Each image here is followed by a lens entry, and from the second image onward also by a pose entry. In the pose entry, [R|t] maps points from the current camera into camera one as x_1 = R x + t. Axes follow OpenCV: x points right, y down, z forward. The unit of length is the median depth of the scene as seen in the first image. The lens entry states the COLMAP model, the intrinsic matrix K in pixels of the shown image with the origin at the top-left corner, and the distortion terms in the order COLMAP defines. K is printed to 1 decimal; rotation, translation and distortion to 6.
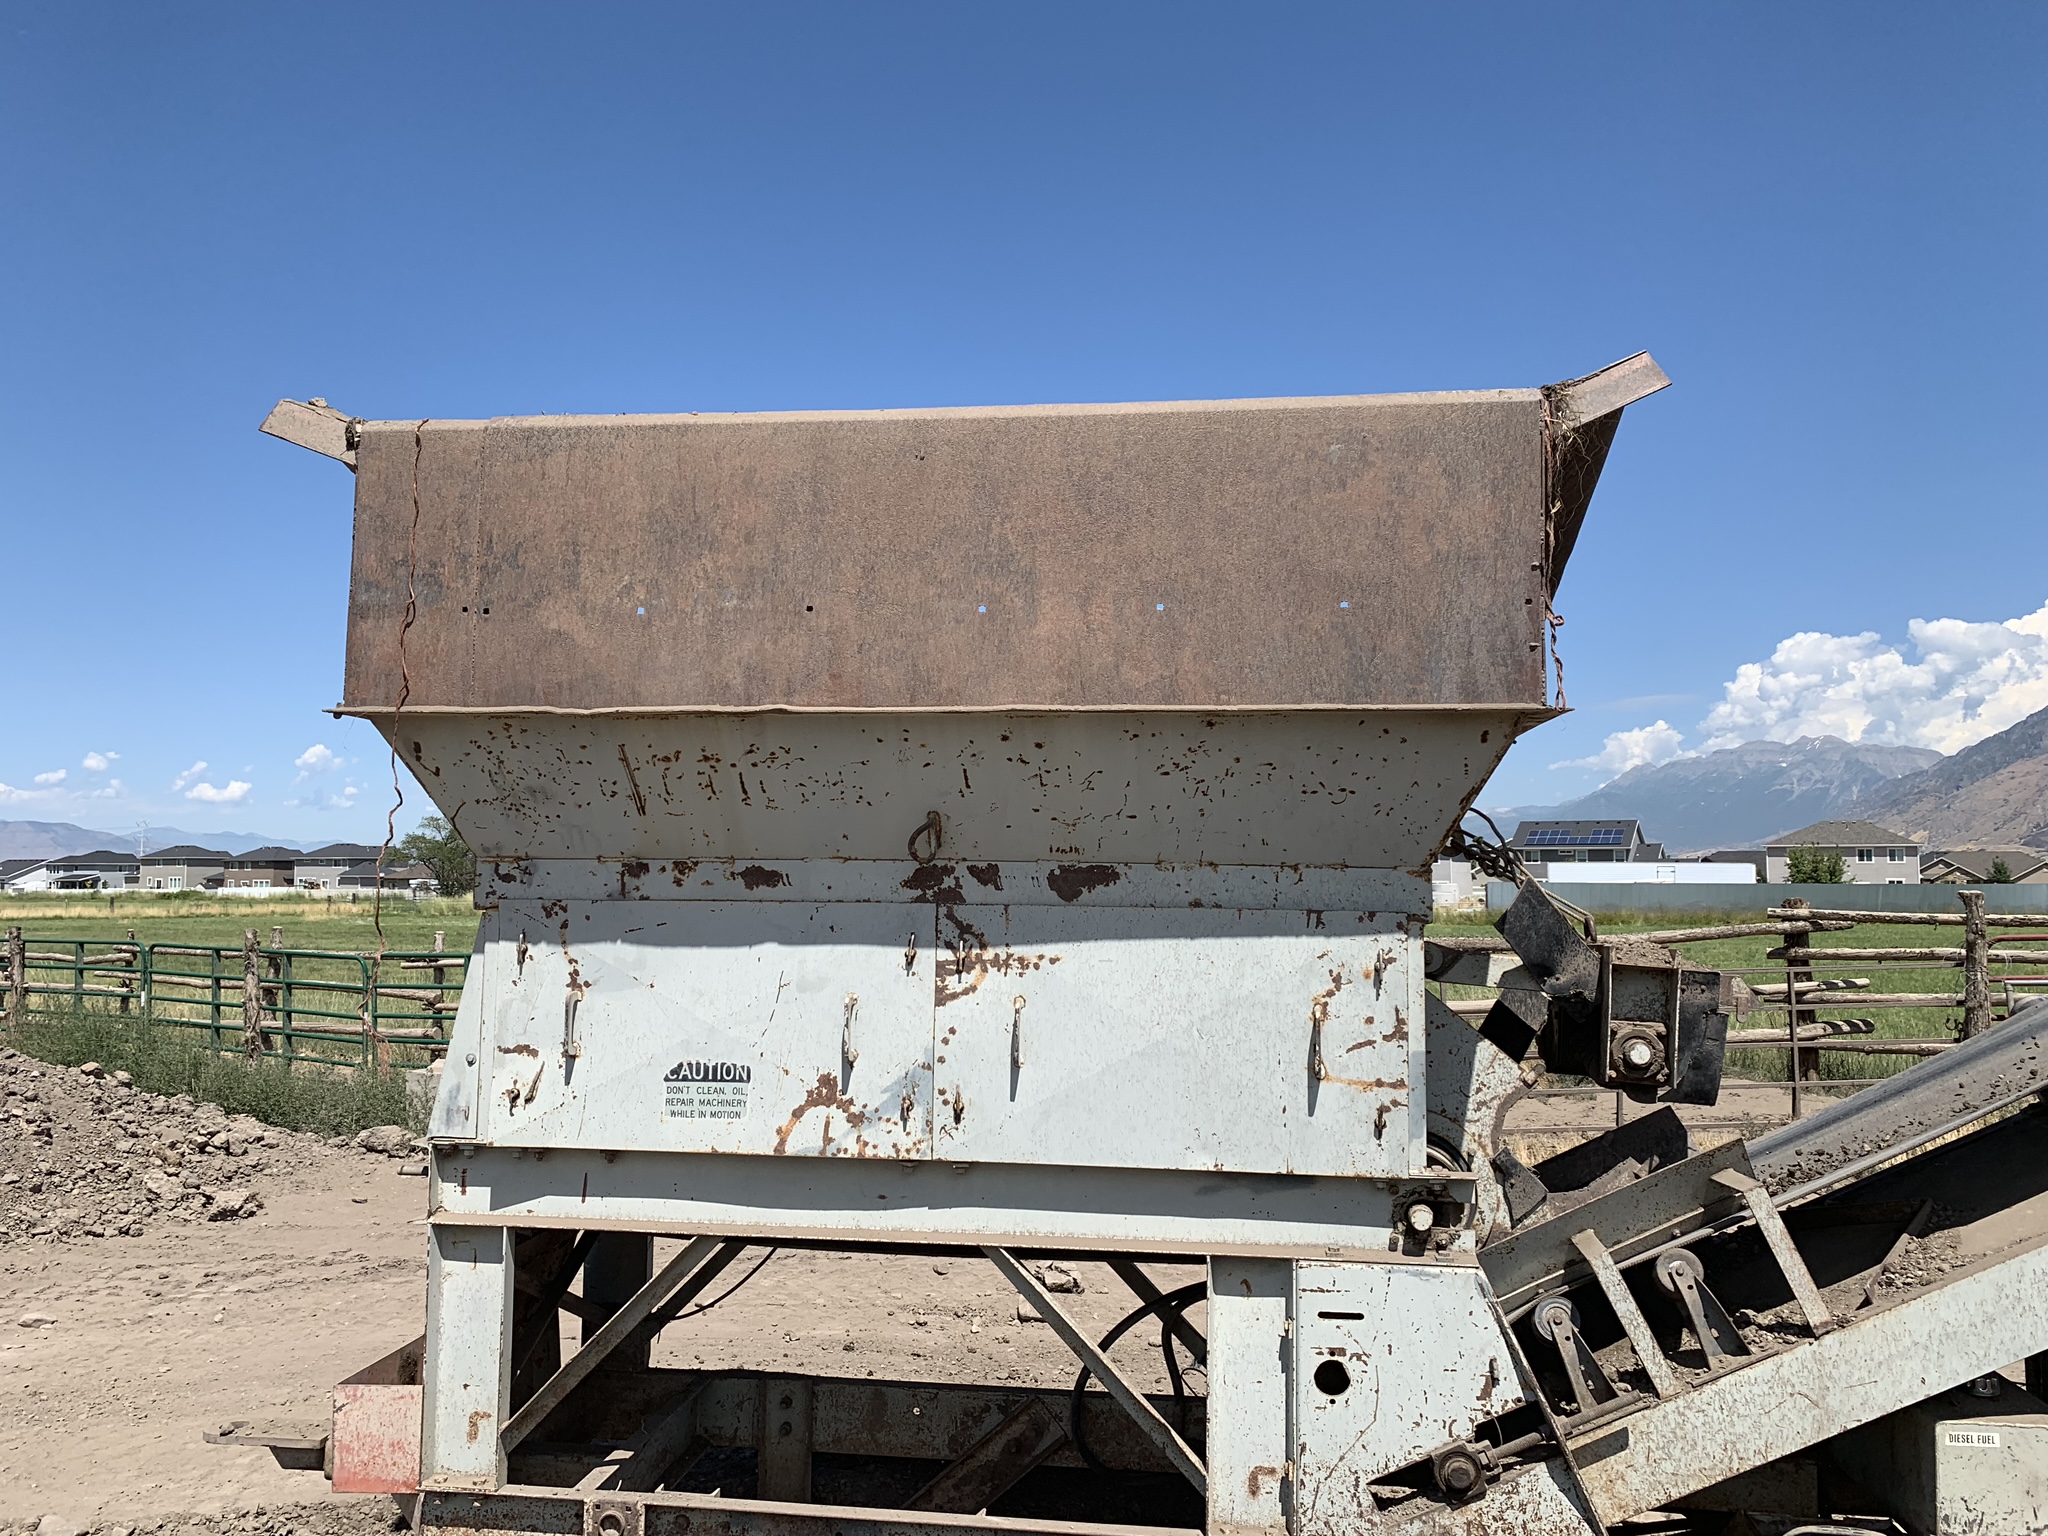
lens RADIAL K [[1542.4, 0, 1028.2], [0, 1542.4, 776.2], [0, 0, 1]] dist [0.006259, -0.015583]
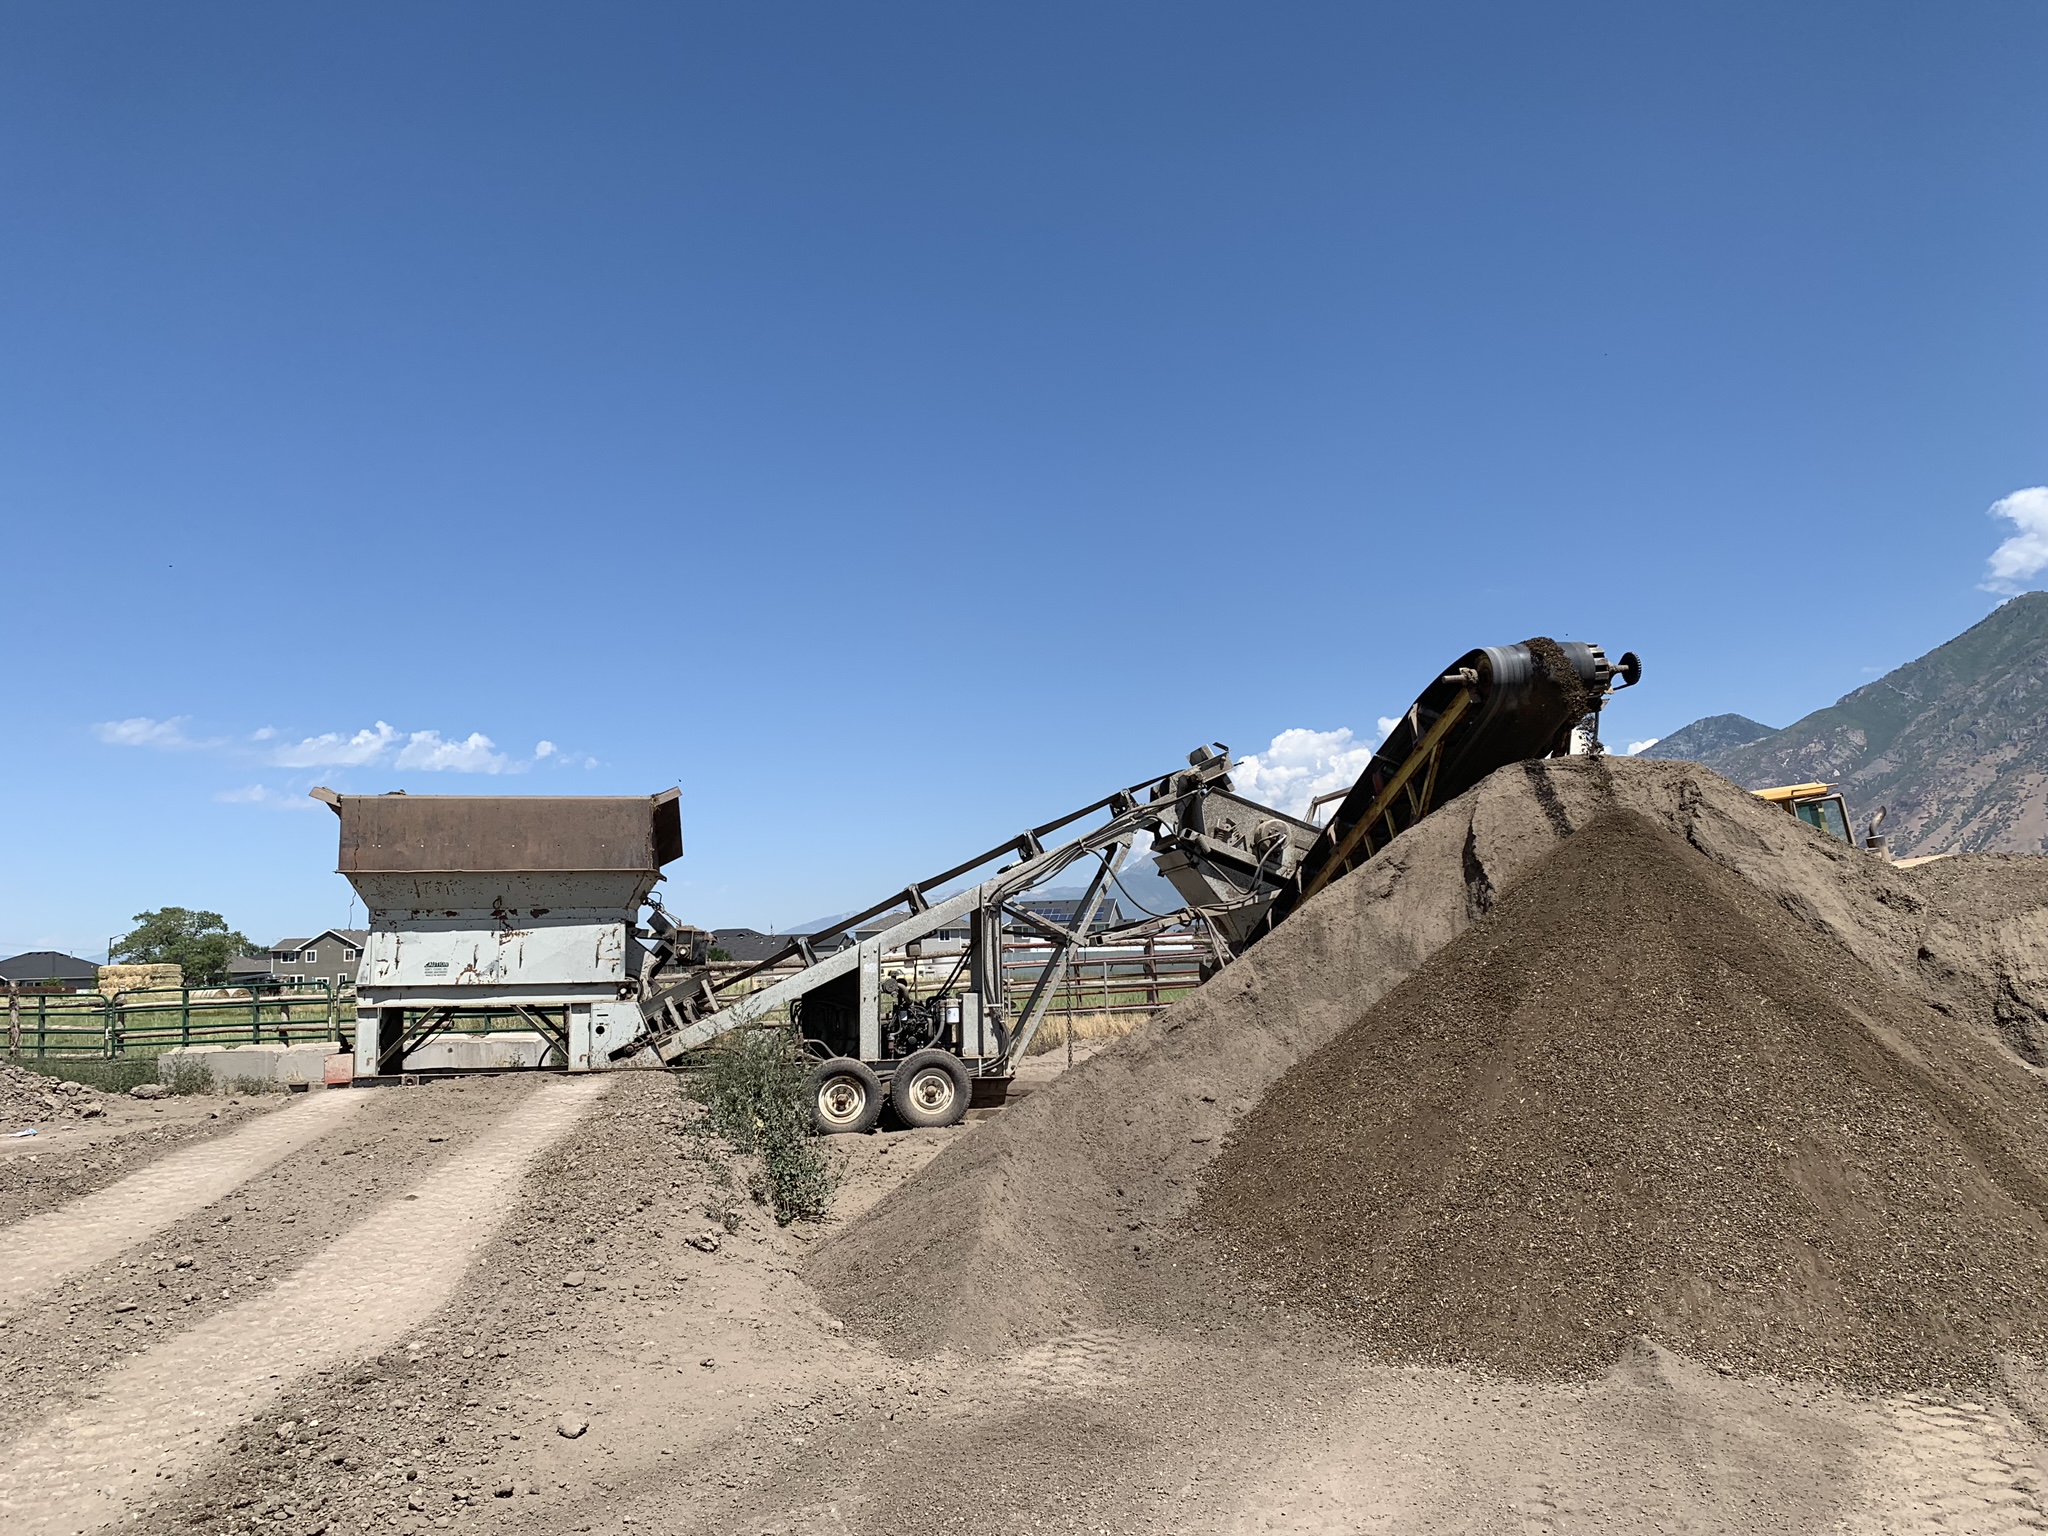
lens RADIAL K [[1536.3, 0, 1024.8], [0, 1536.3, 774.4], [0, 0, 1]] dist [0.017724, -0.005726]
pose [[0.955890, 0.007338, 0.293632, 0.064695], [0.009615, 0.998370, -0.056249, -0.052463], [-0.293566, 0.056591, 0.954262, -3.195587]]
